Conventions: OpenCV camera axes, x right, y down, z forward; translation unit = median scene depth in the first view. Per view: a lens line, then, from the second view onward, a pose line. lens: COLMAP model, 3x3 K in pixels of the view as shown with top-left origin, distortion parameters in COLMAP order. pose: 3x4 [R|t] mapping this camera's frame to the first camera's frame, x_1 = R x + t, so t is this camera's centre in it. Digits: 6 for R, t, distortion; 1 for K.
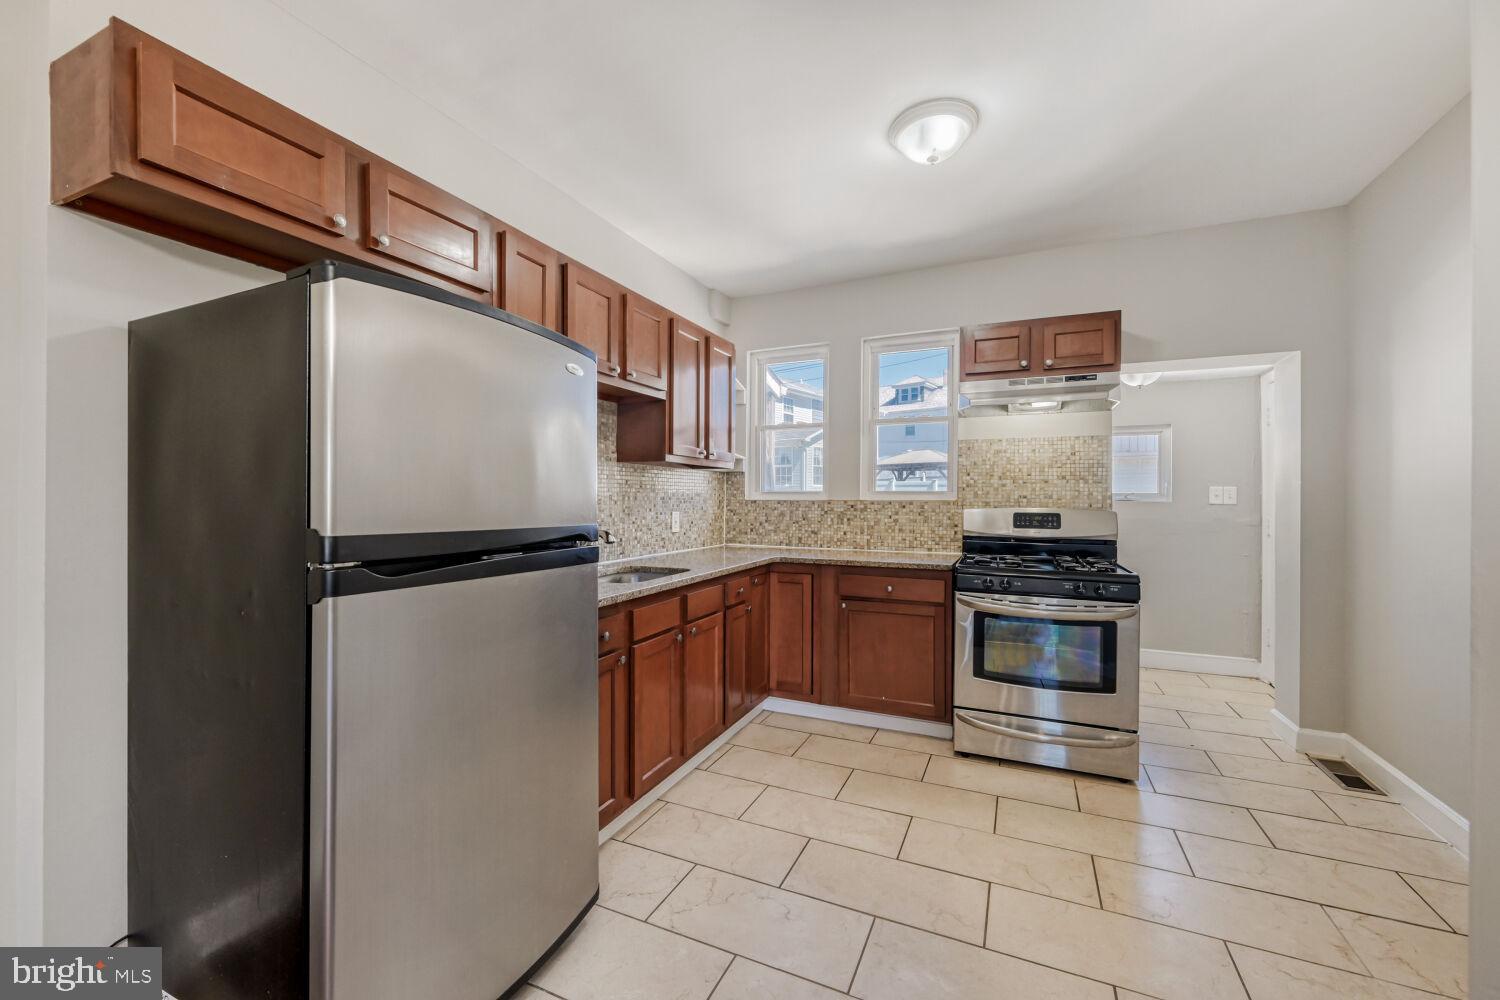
lens RADIAL K [[594.1, 0, 756.9], [0, 594.1, 499.9], [0, 0, 1]] dist [-0.003406, 0.000955]
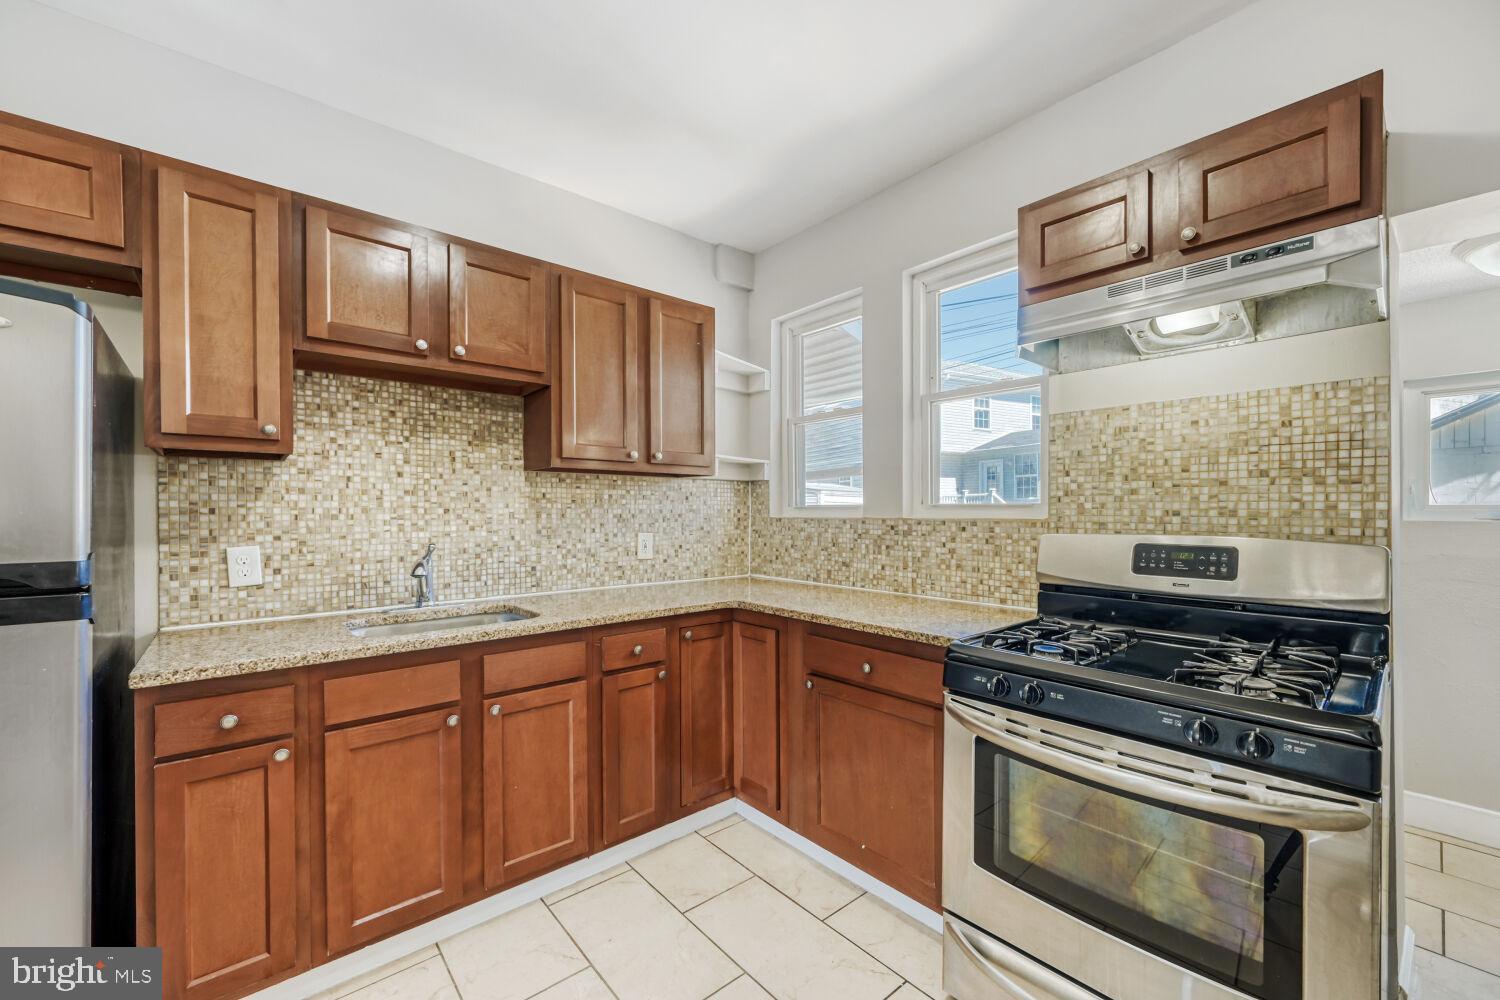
lens RADIAL K [[594.1, 0, 745.8], [0, 594.1, 514.2], [0, 0, 1]] dist [-0.003406, 0.000955]
pose [[0.903313, -0.001069, -0.428981, 0.349204], [0.000984, 0.999999, -0.000420, -0.004484], [0.428981, -0.000043, 0.903313, 0.386284]]
